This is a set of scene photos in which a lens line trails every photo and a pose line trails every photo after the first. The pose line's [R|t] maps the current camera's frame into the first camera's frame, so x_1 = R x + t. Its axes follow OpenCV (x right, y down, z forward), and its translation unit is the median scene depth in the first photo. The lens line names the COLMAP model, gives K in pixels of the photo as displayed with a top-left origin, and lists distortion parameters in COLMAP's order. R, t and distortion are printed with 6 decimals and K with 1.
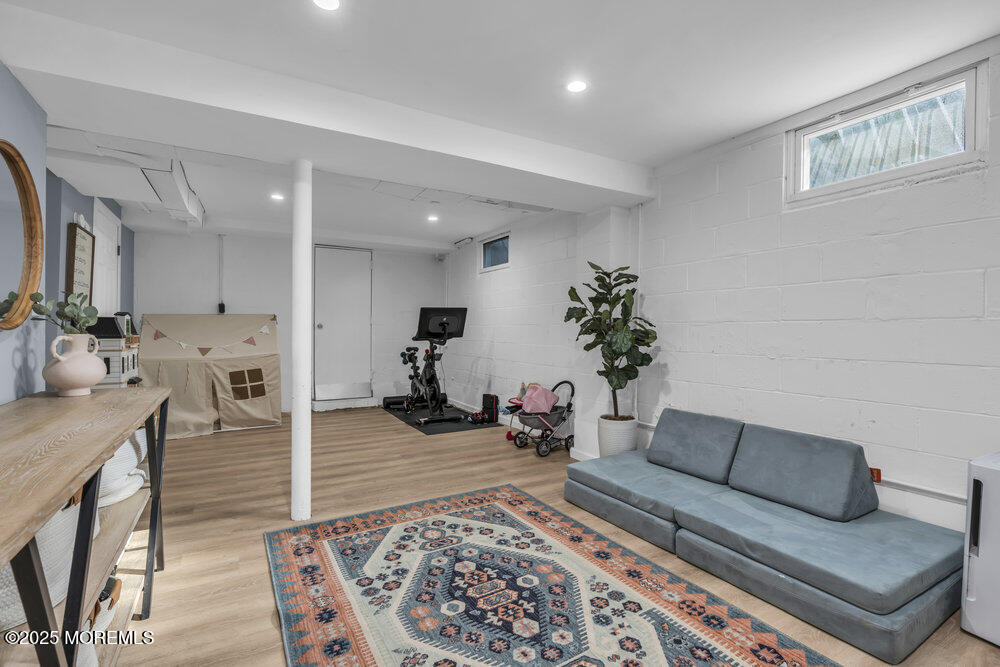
lens RADIAL K [[455.9, 0, 499.4], [0, 455.9, 327.6], [0, 0, 1]] dist [-0.001512, -0.000266]
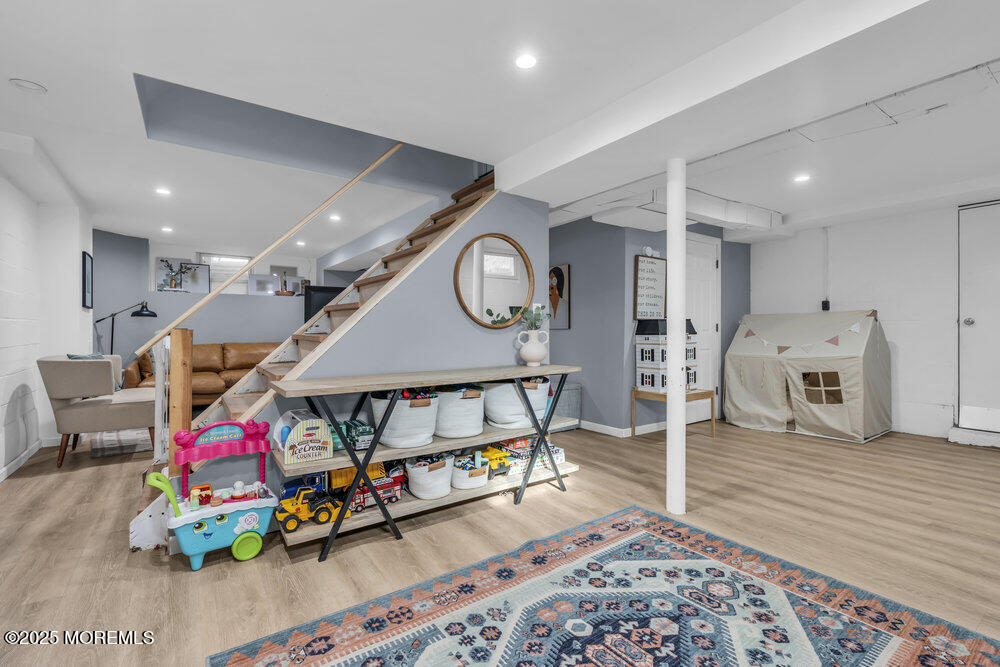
lens RADIAL K [[449.6, 0, 496.3], [0, 449.6, 330.3], [0, 0, 1]] dist [0.000138, 0.000569]
pose [[0.083300, -0.005853, -0.996507, 0.587819], [0.009038, 0.999946, -0.005117, 0.017143], [0.996484, -0.008580, 0.083348, 0.572858]]
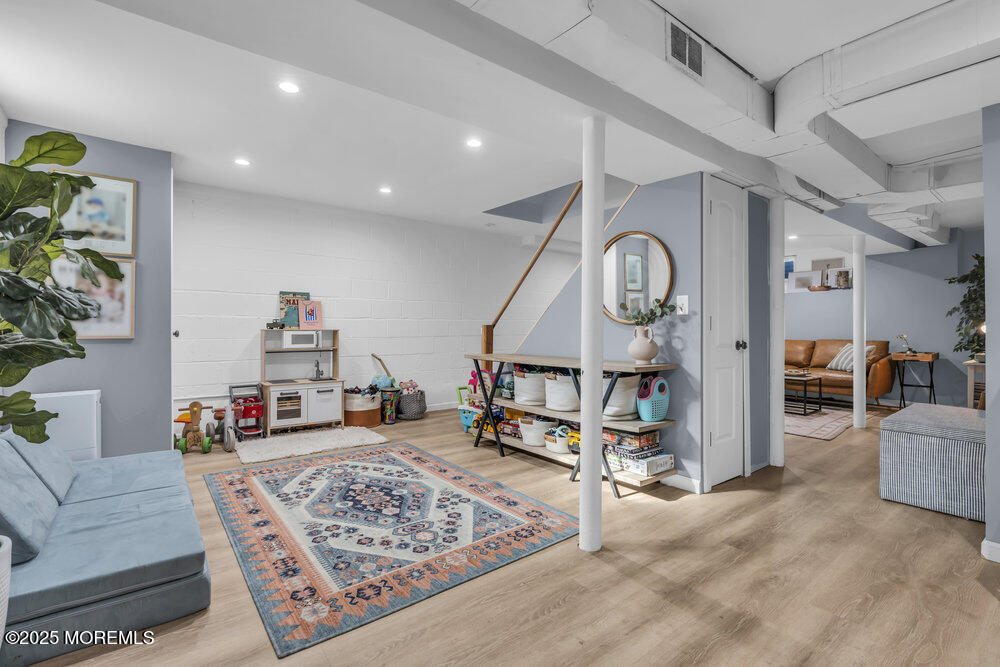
lens RADIAL K [[449.6, 0, 496.3], [0, 449.6, 330.3], [0, 0, 1]] dist [0.000138, 0.000569]
pose [[-0.991108, -0.011302, -0.132578, -0.167483], [-0.011301, 0.999936, -0.000755, 0.028037], [0.132578, 0.000750, -0.991172, 1.967312]]
